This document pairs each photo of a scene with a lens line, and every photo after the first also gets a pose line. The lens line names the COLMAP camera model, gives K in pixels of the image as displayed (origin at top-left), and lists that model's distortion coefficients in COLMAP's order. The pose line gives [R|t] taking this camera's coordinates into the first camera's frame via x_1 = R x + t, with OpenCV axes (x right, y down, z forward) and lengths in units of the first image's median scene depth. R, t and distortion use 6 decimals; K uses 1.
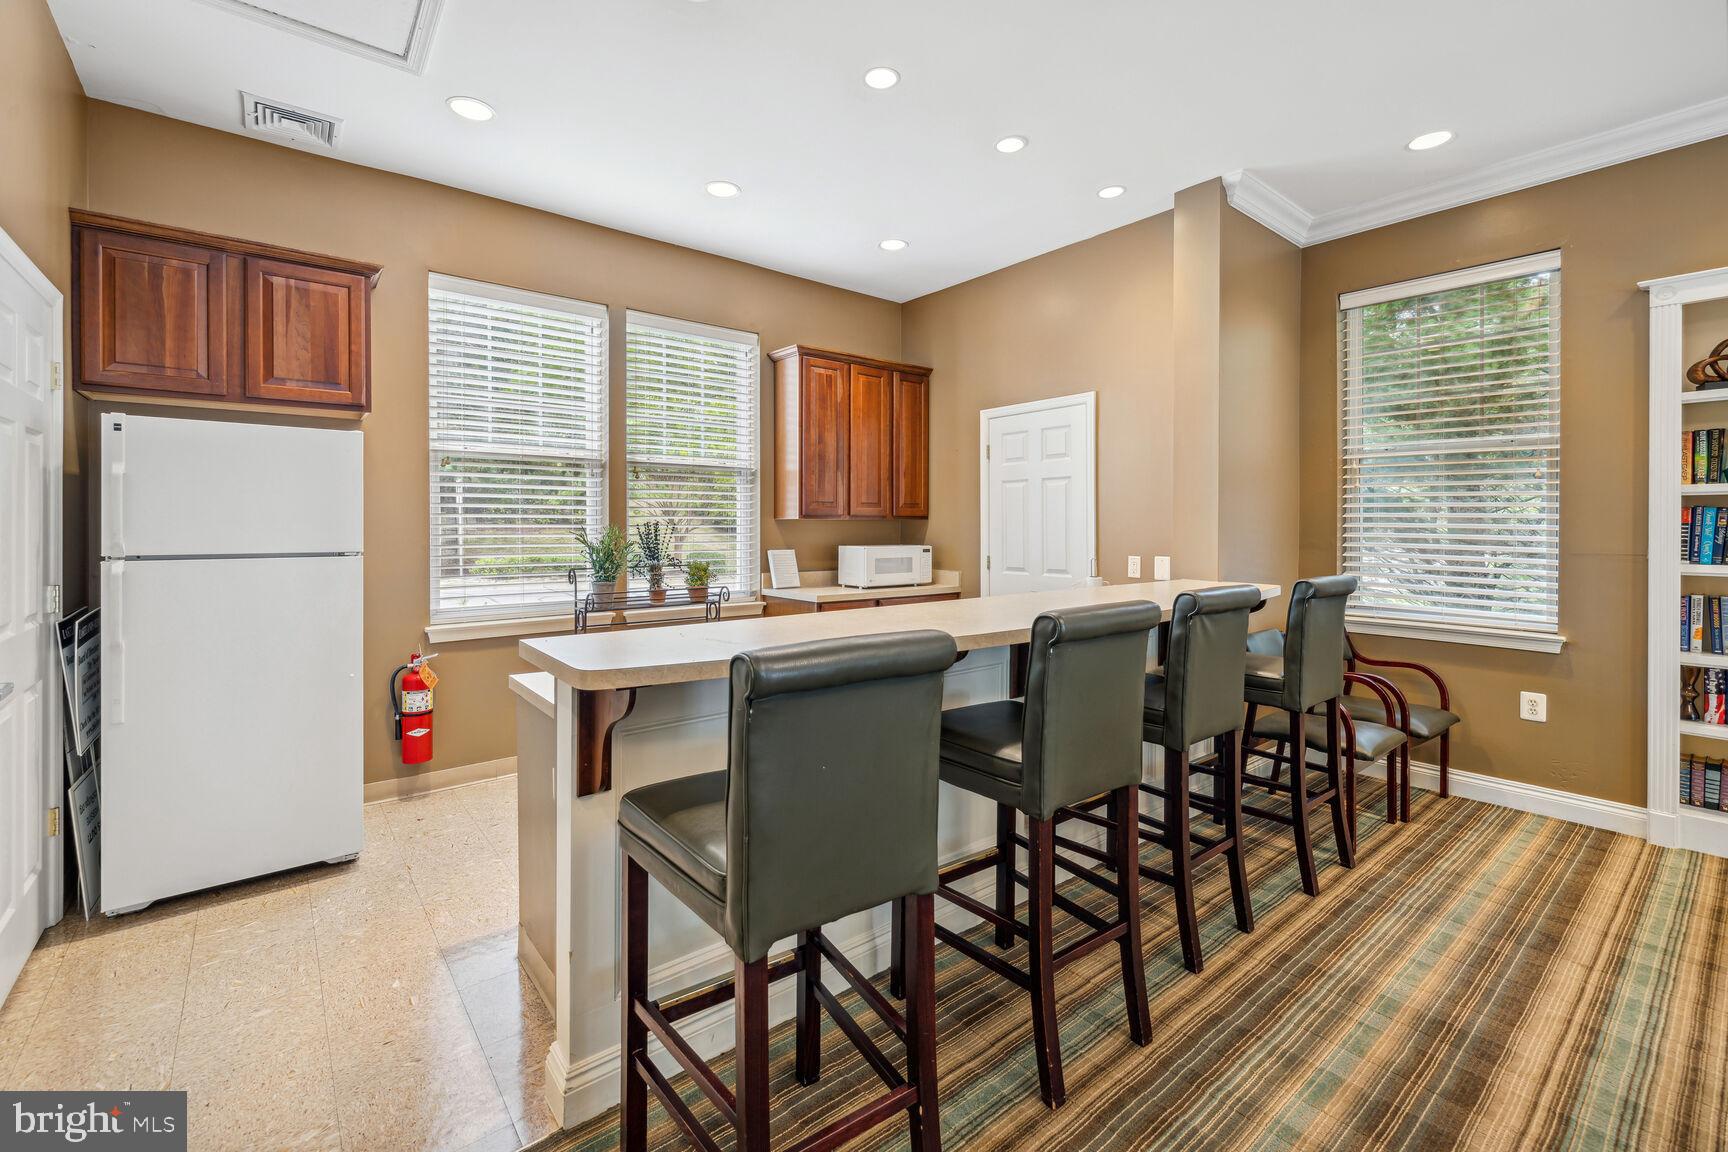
lens RADIAL K [[745.5, 0, 848.6], [0, 745.5, 526.5], [0, 0, 1]] dist [-0.000974, -0.000297]
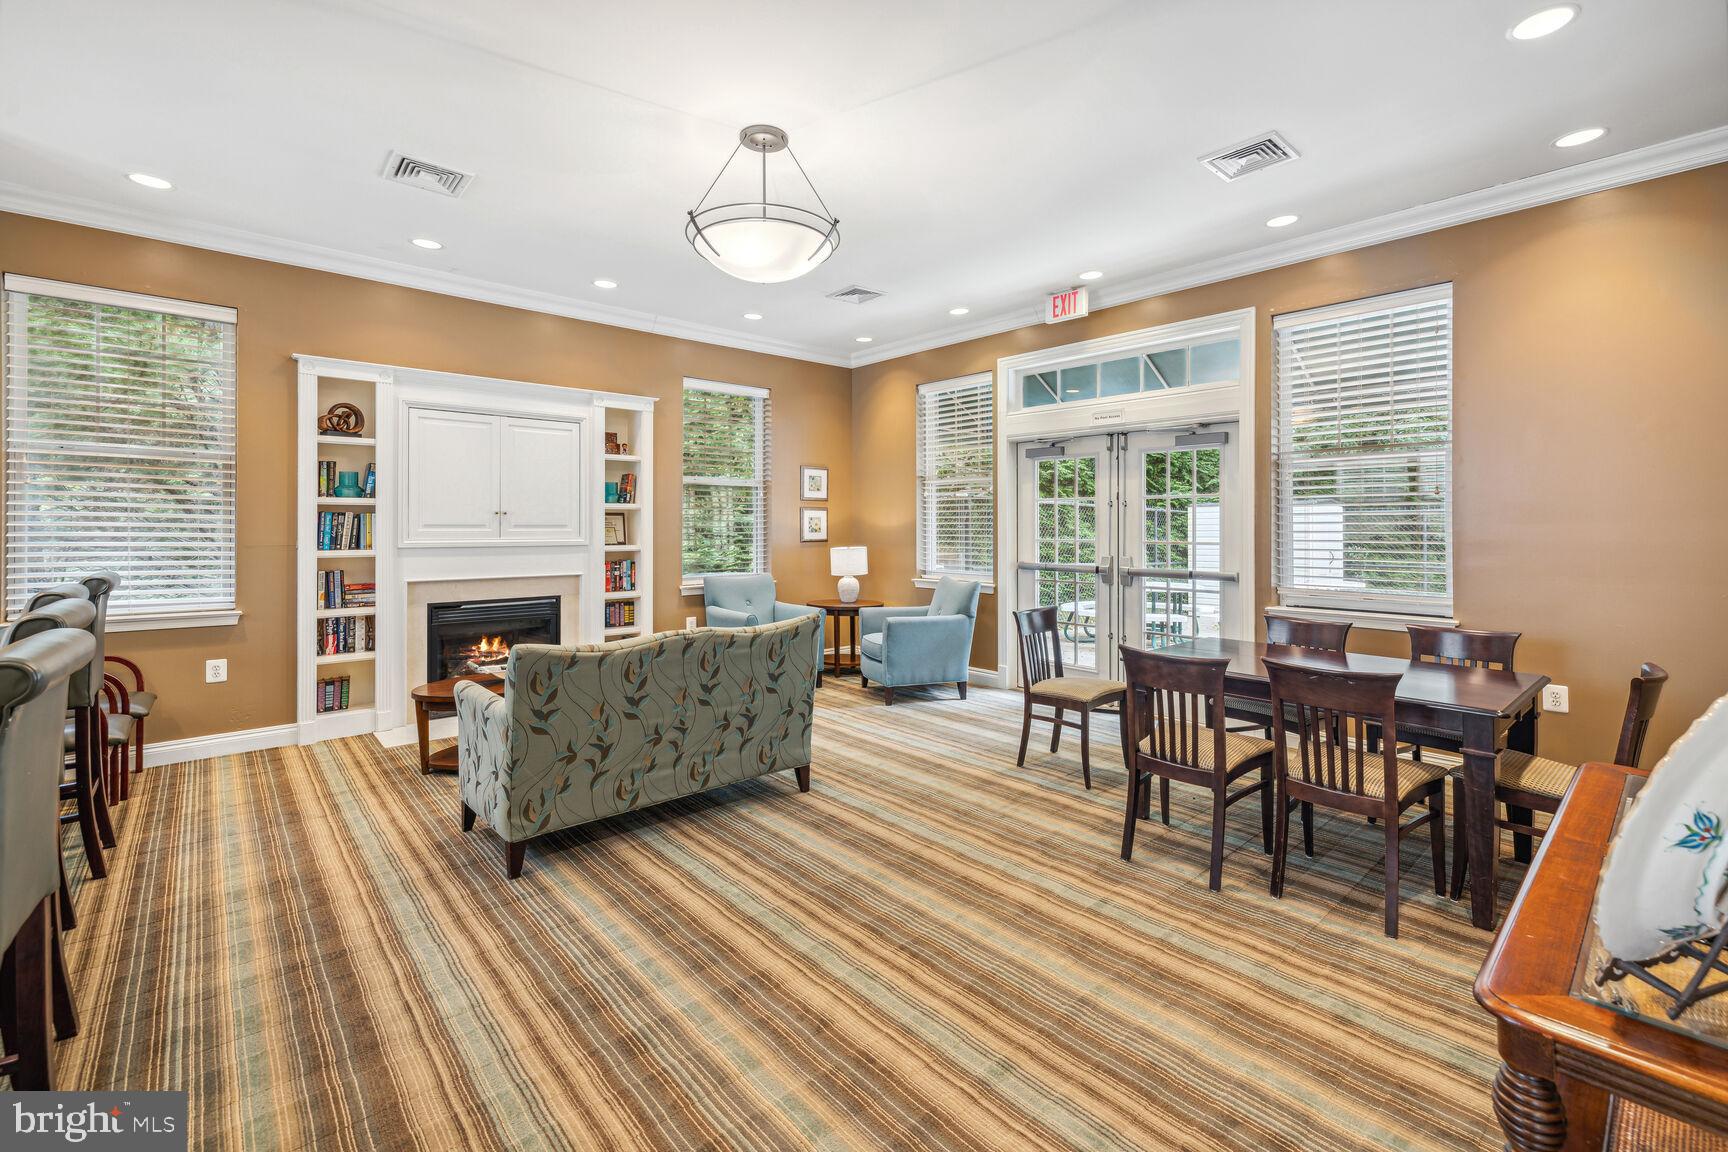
lens RADIAL K [[745.5, 0, 867.7], [0, 745.5, 524.9], [0, 0, 1]] dist [-0.000974, -0.000297]
pose [[-0.053567, -0.001439, 0.998563, -0.424018], [0.003632, 0.999992, 0.001636, 0.001142], [-0.998558, 0.003714, -0.053562, -0.018898]]
